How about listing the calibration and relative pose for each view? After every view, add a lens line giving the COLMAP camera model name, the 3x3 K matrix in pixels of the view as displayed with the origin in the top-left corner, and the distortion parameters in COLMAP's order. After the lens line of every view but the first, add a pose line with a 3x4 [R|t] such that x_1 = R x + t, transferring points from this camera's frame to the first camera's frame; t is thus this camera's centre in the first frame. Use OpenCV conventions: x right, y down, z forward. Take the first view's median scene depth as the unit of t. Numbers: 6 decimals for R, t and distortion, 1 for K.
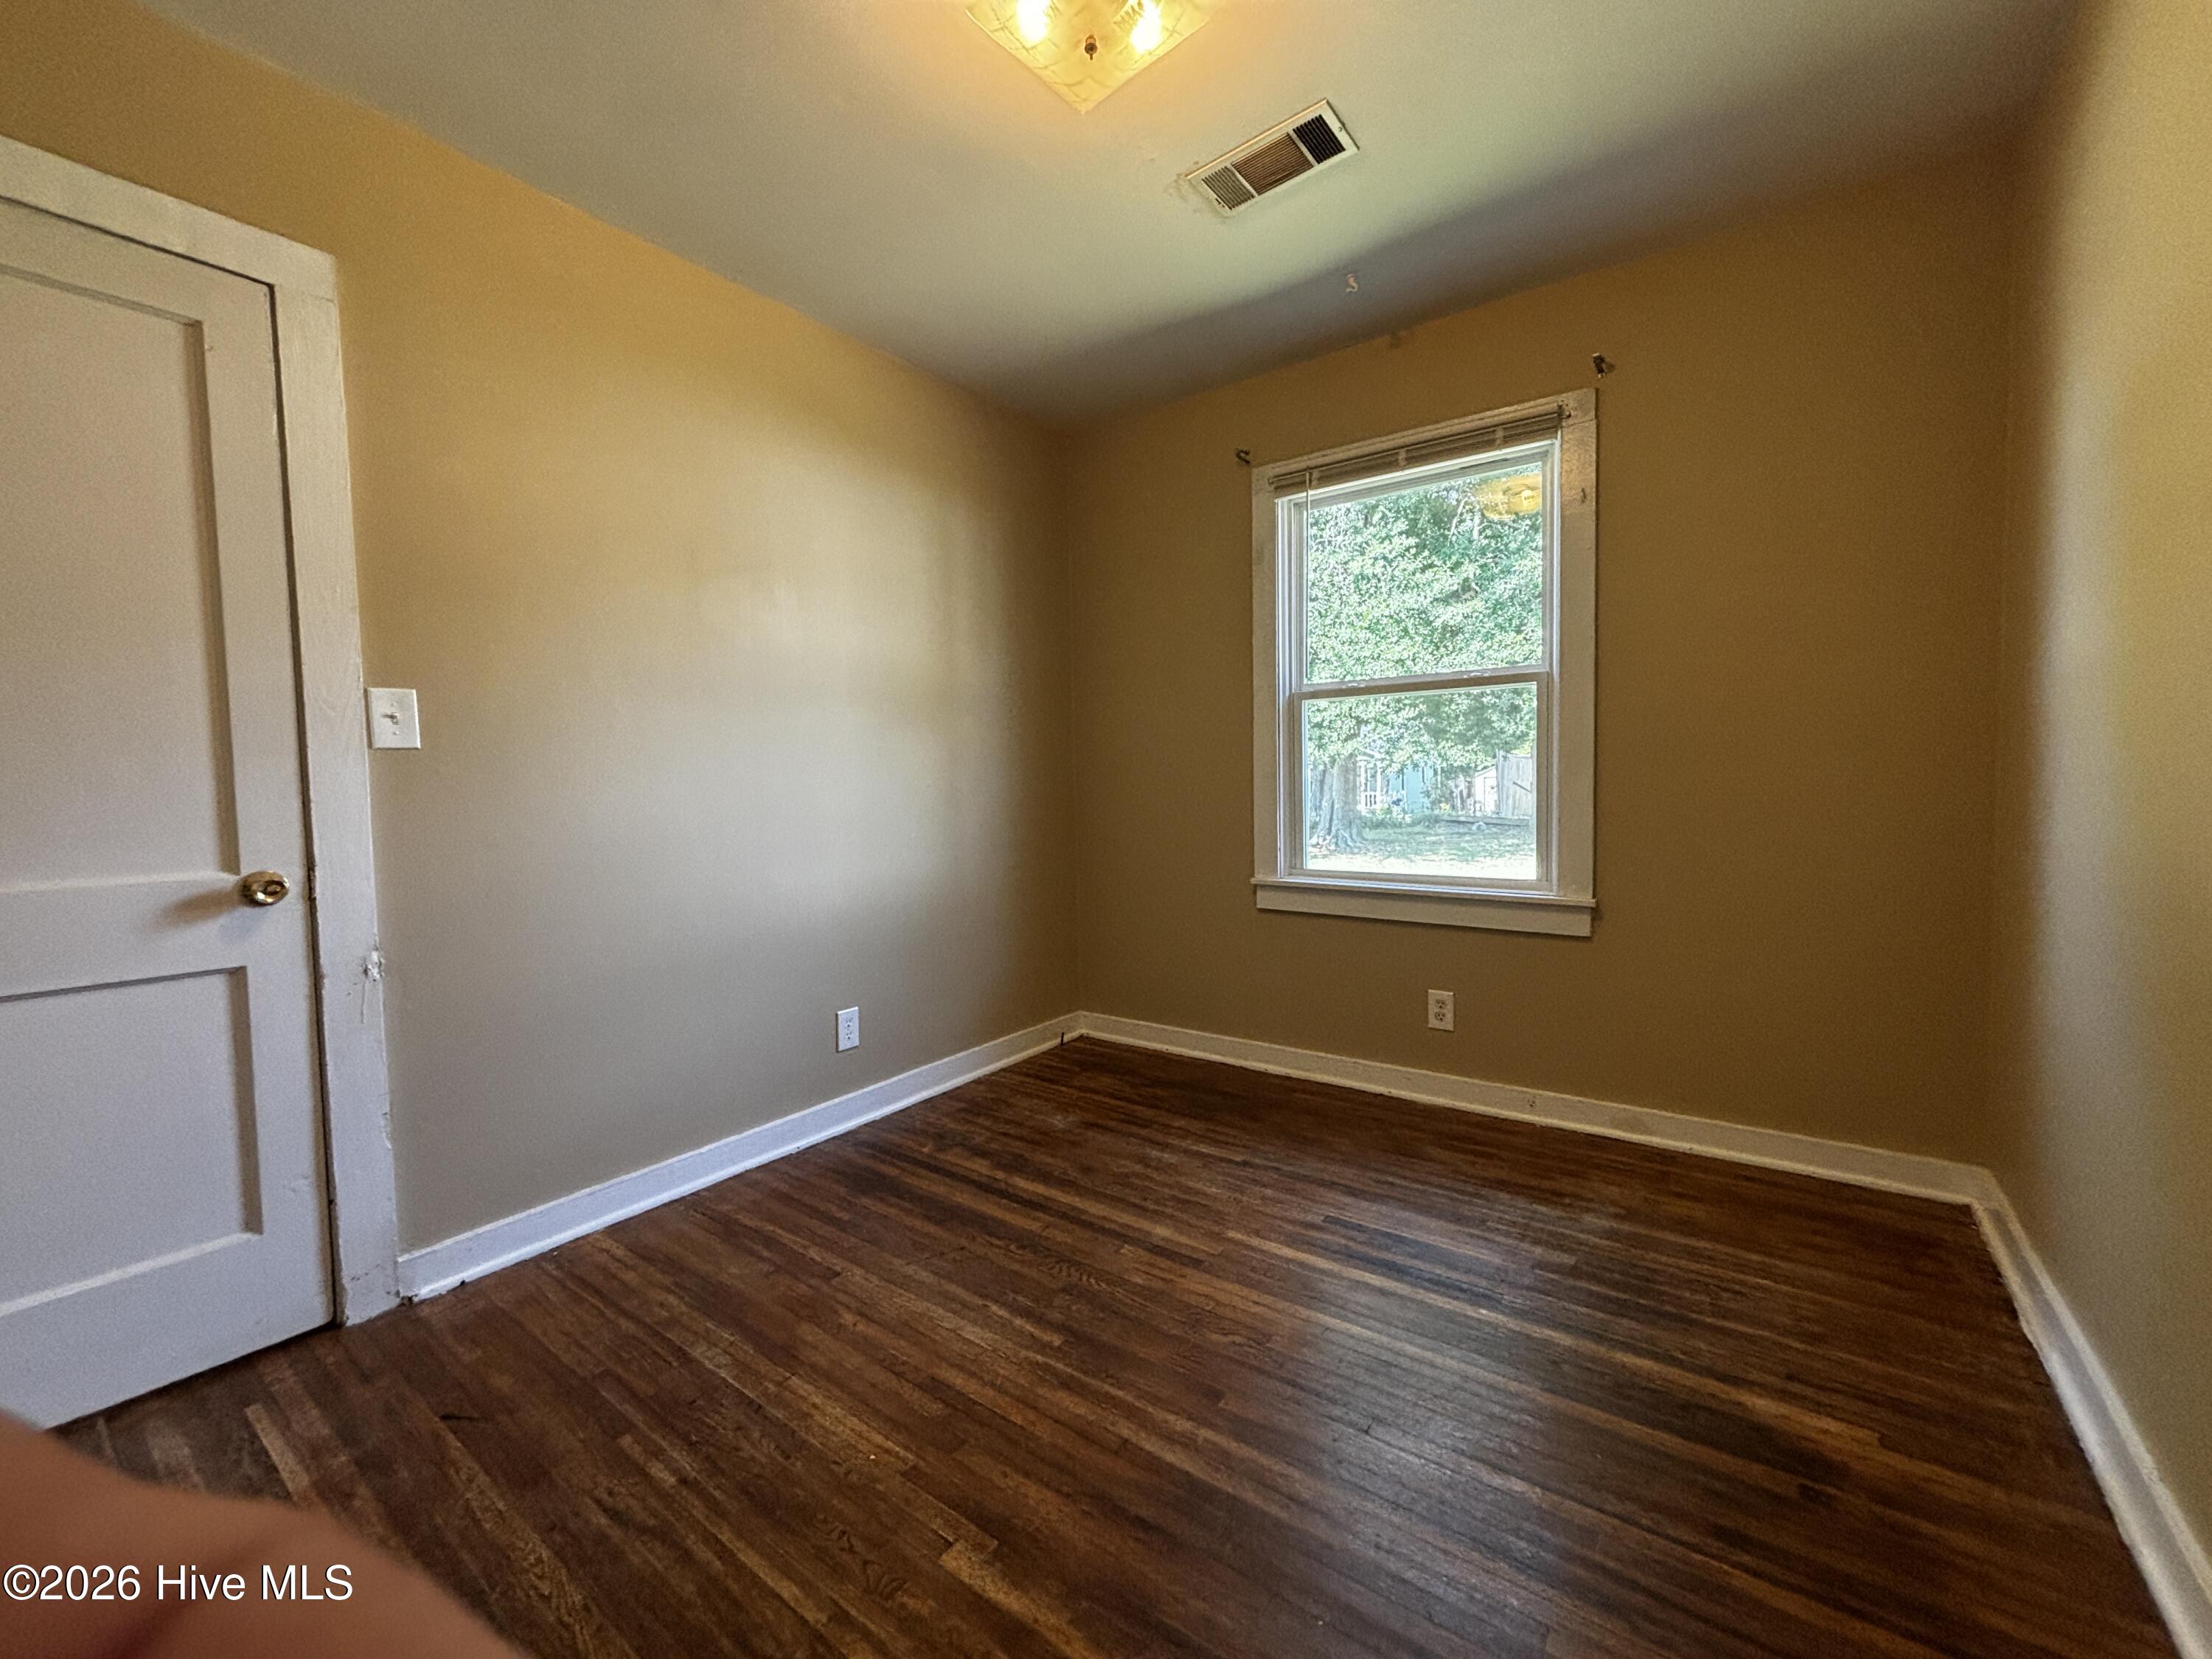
lens RADIAL K [[904.2, 0, 1109.5], [0, 904.2, 819.4], [0, 0, 1]] dist [0.011179, -0.000453]
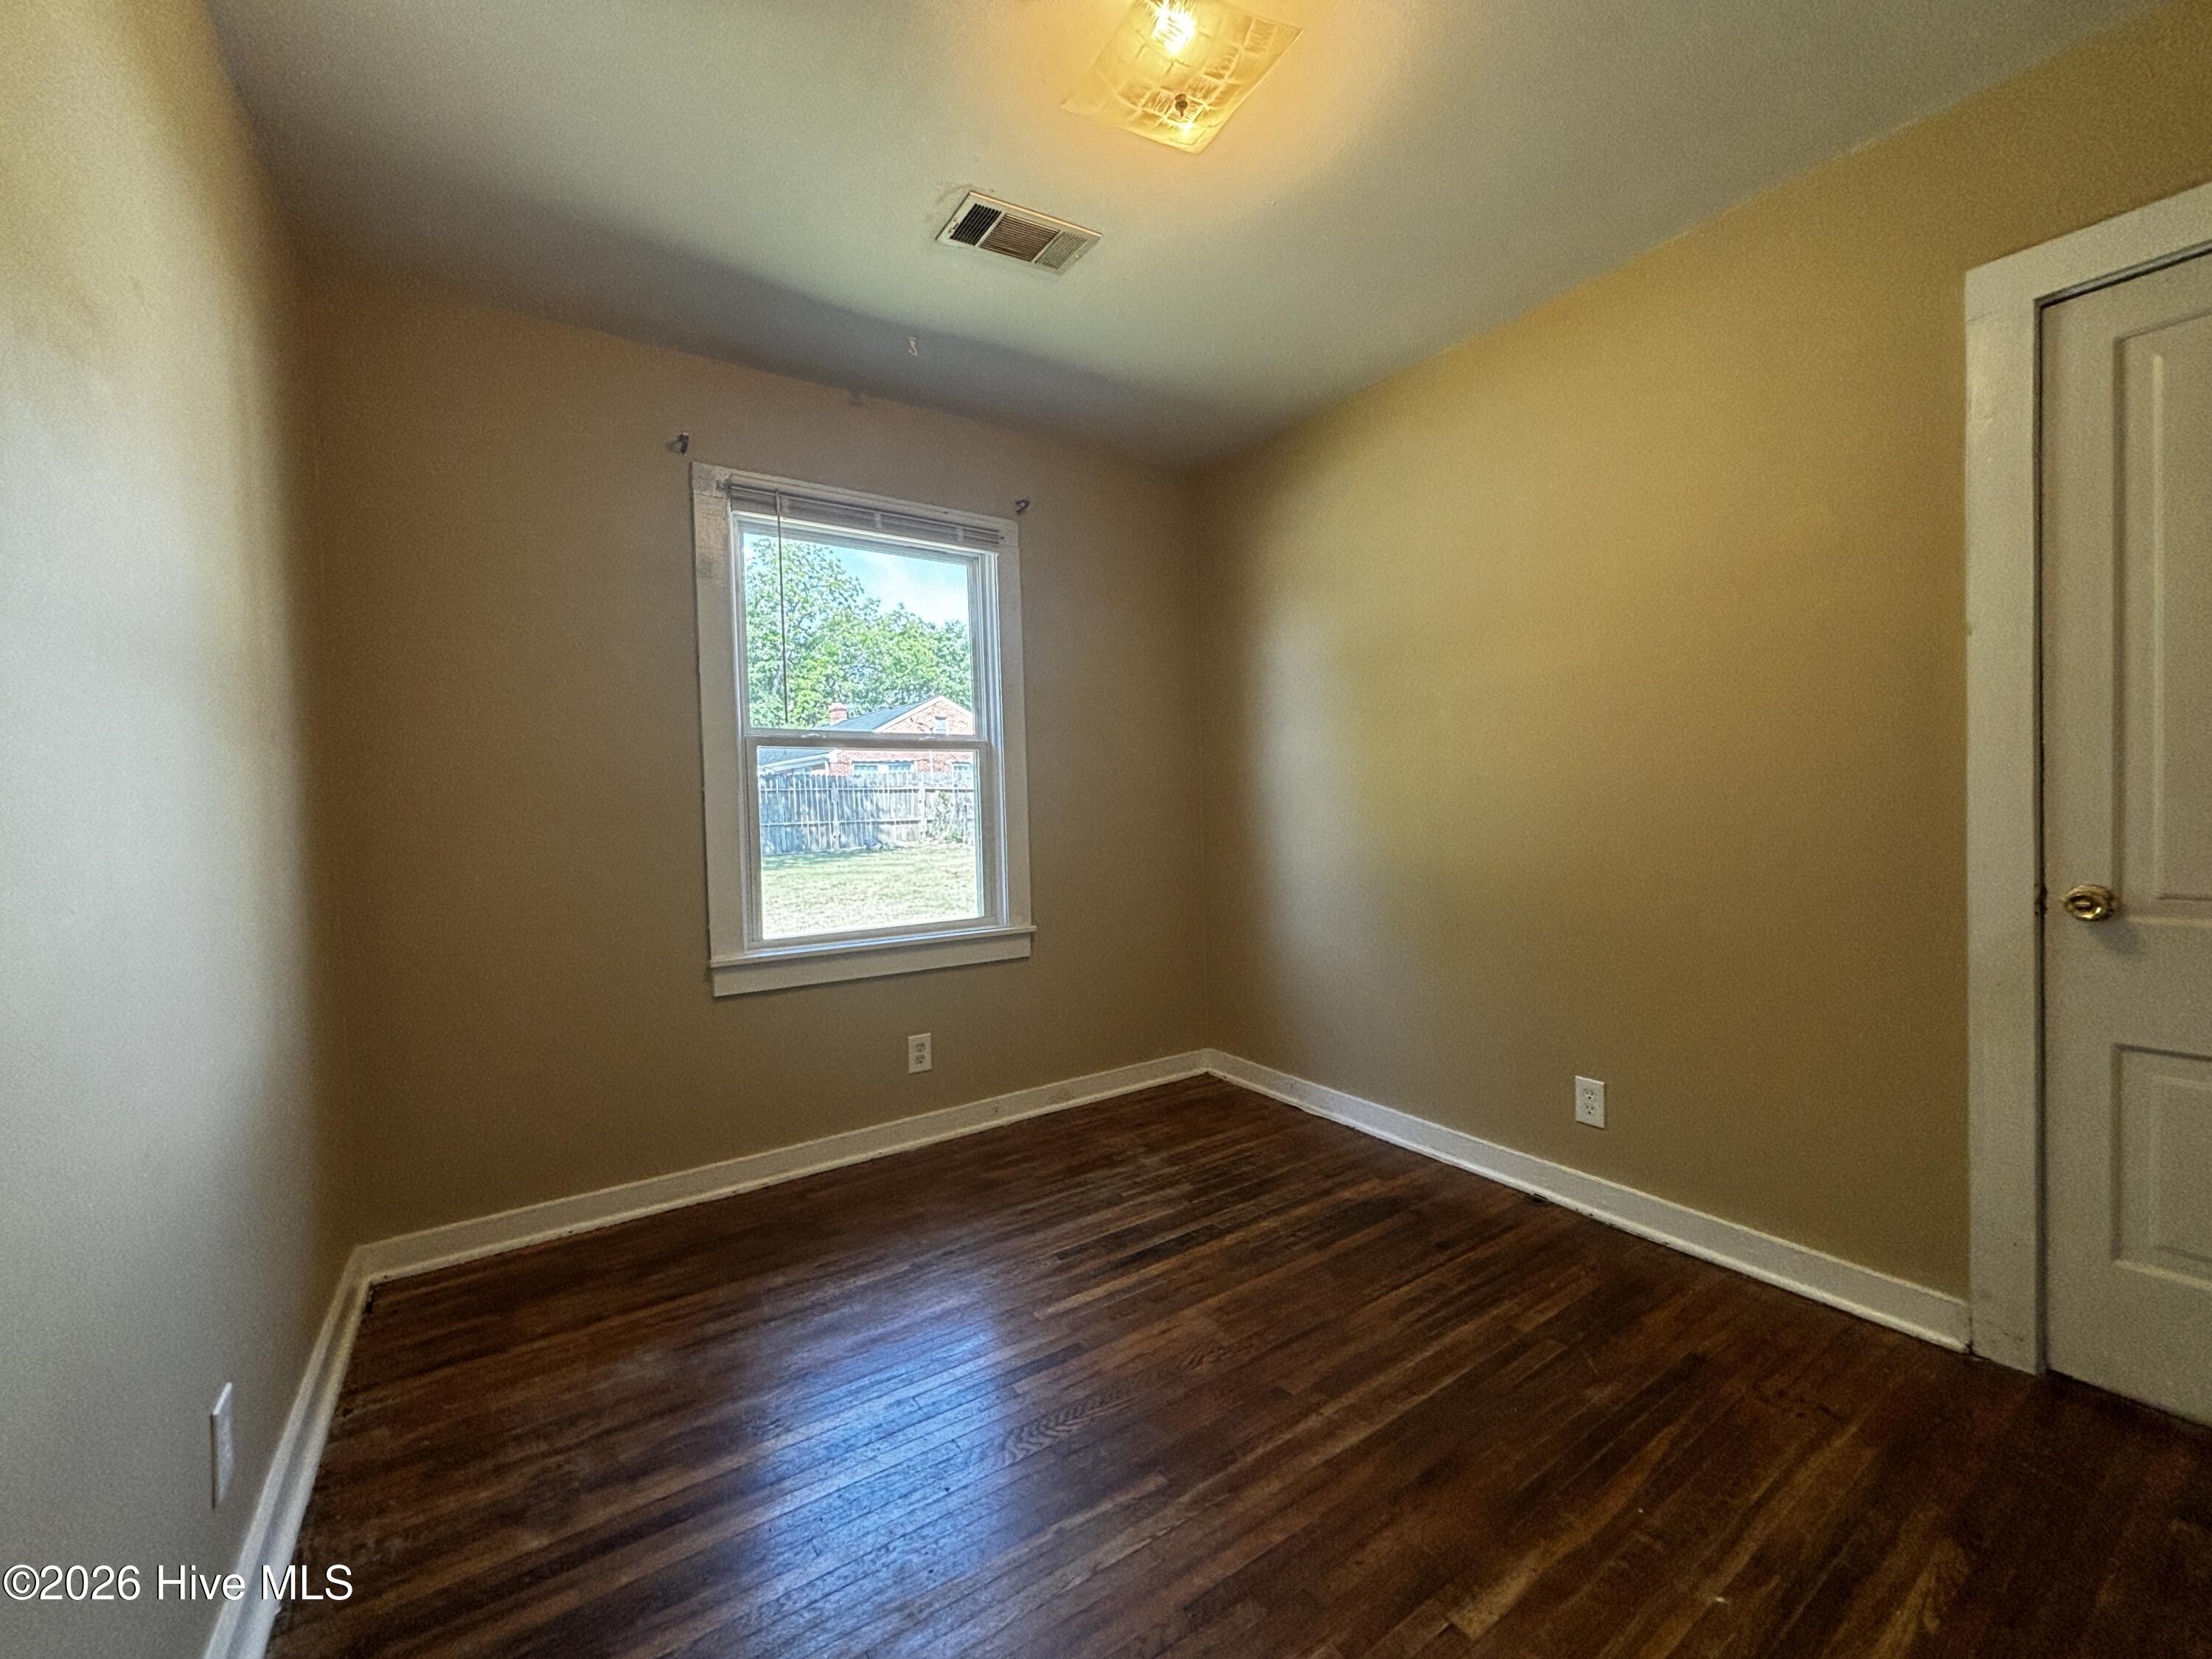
lens RADIAL K [[904.2, 0, 1100.3], [0, 904.2, 809.1], [0, 0, 1]] dist [0.011179, -0.000453]
pose [[0.334992, 0.005460, 0.942205, -0.725560], [0.060995, 0.997760, -0.027468, -0.038259], [-0.940245, 0.066672, 0.333908, 0.577445]]
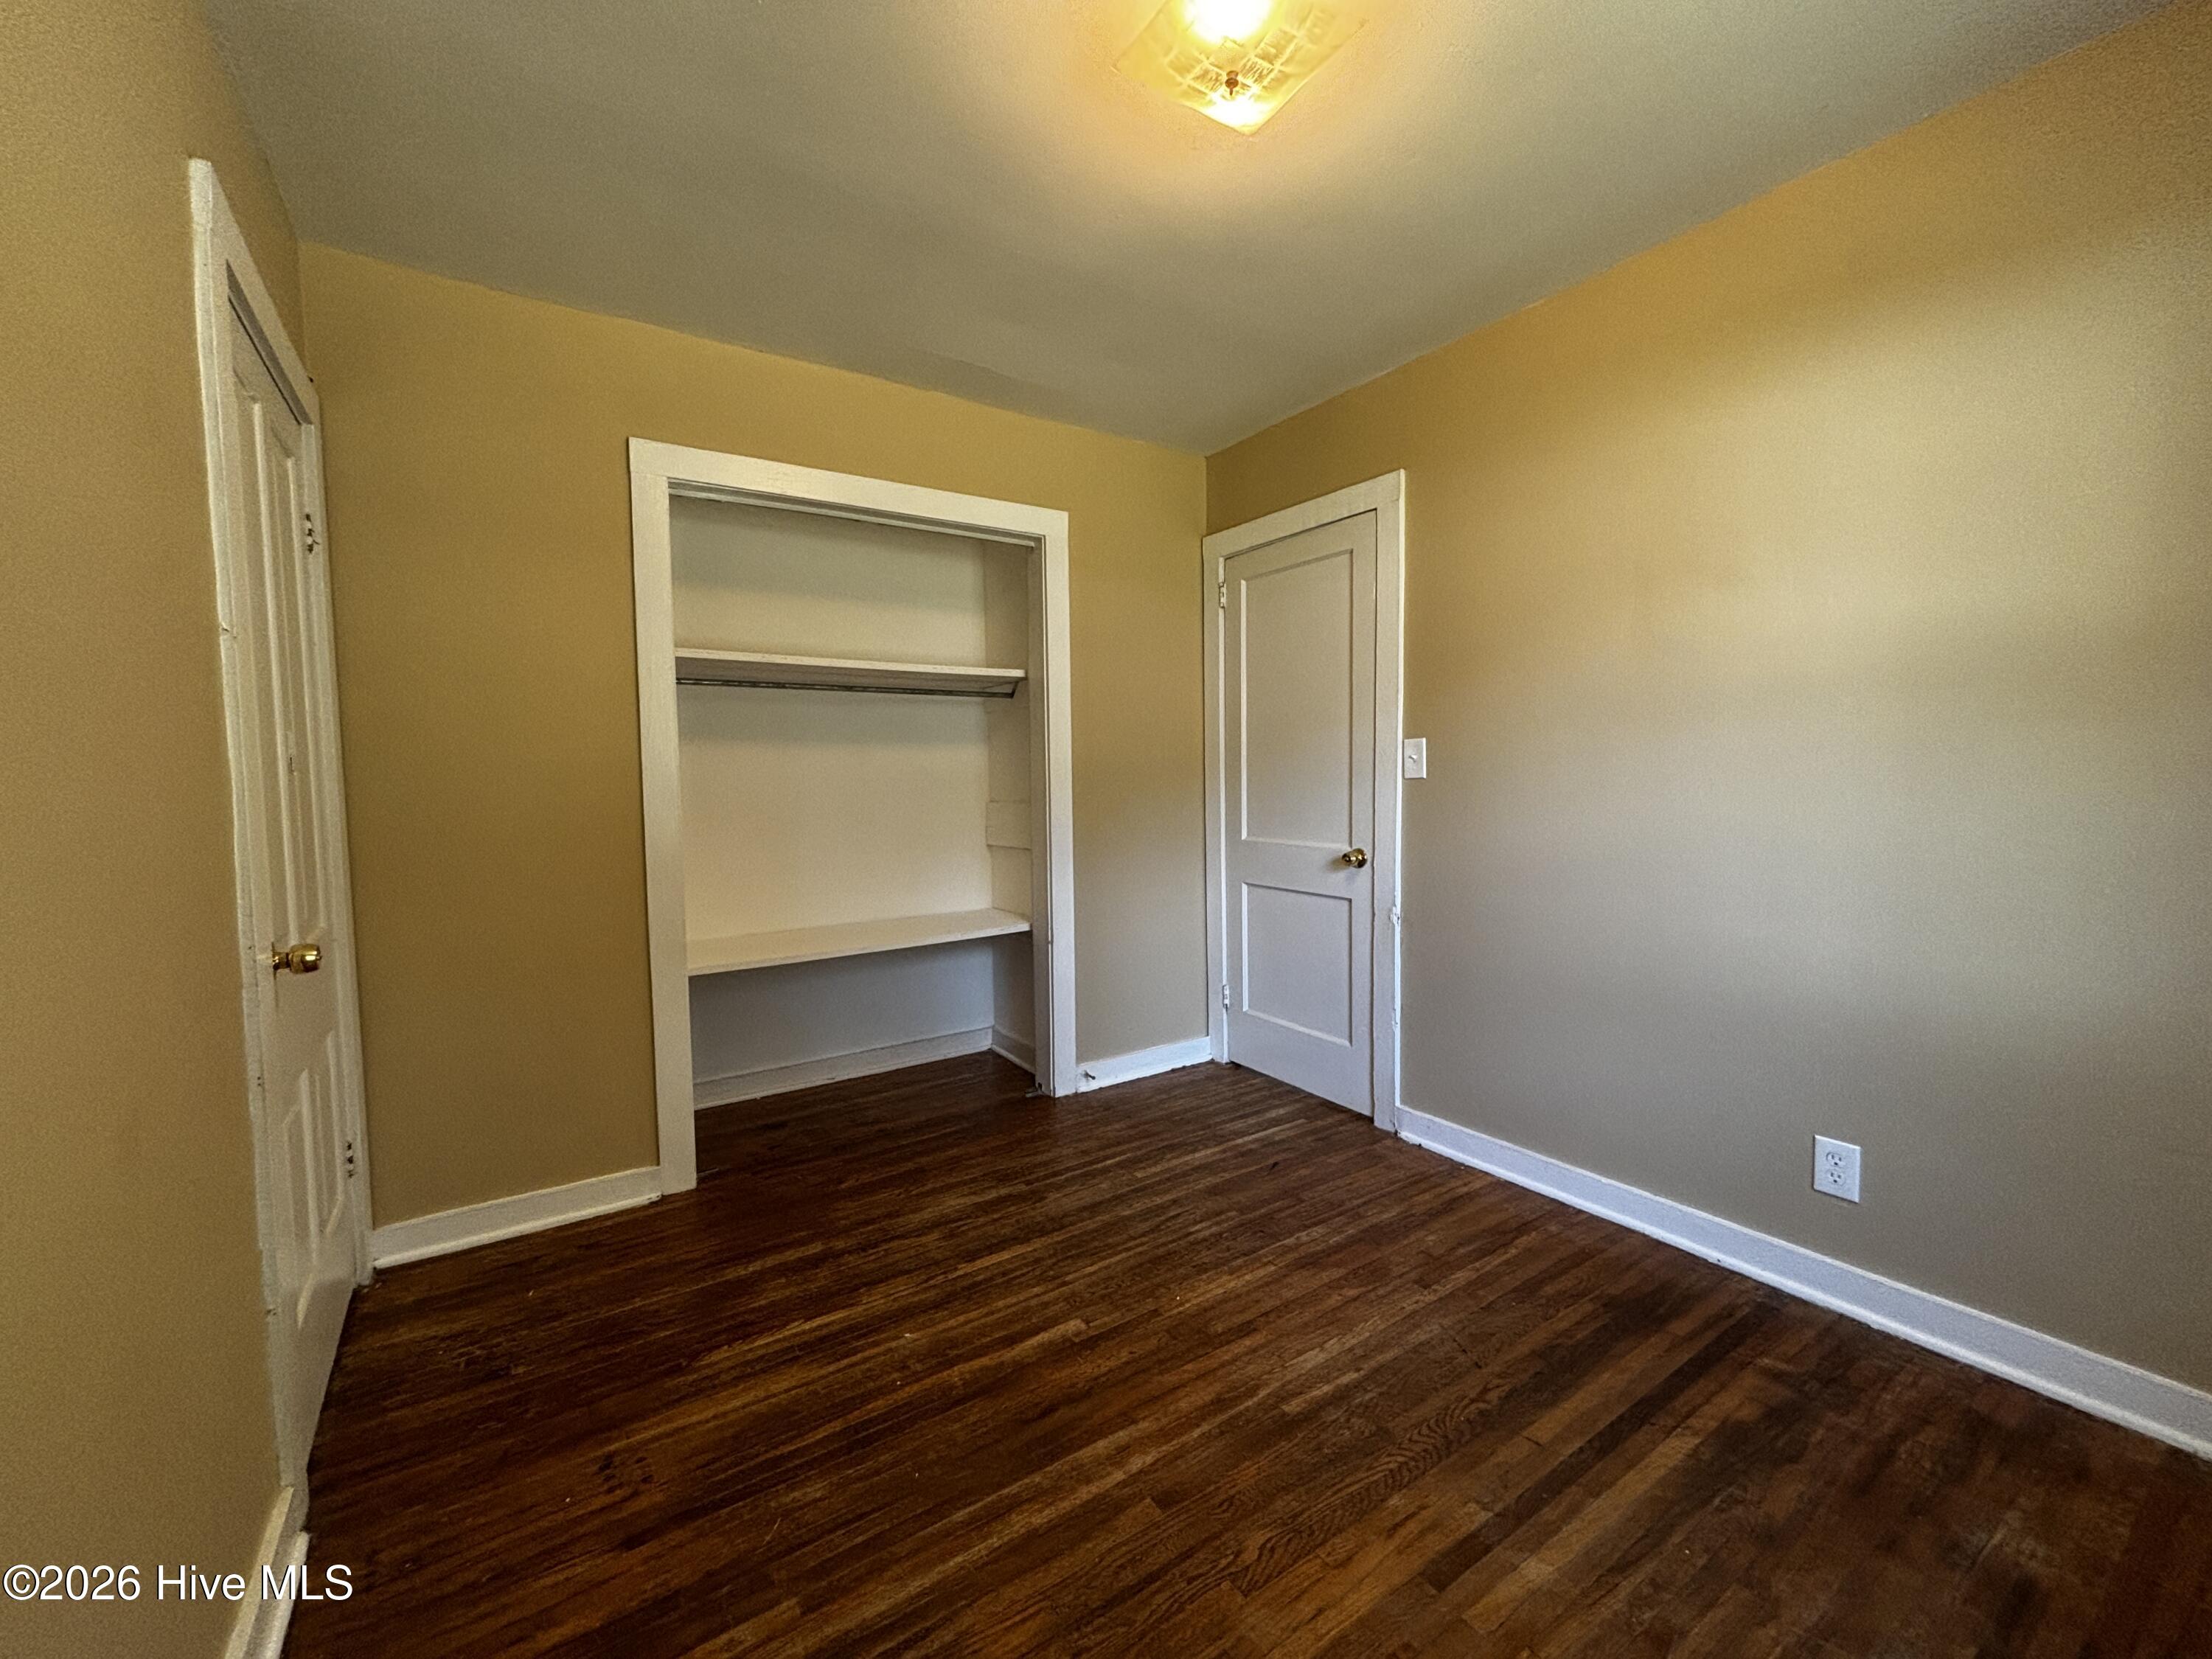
lens RADIAL K [[904.2, 0, 1095.8], [0, 904.2, 828.5], [0, 0, 1]] dist [0.011179, -0.000453]
pose [[-0.350714, 0.083615, -0.932742, 0.705582], [-0.020417, 0.995087, 0.096881, -0.112310], [0.936260, 0.053022, -0.347283, 0.894833]]
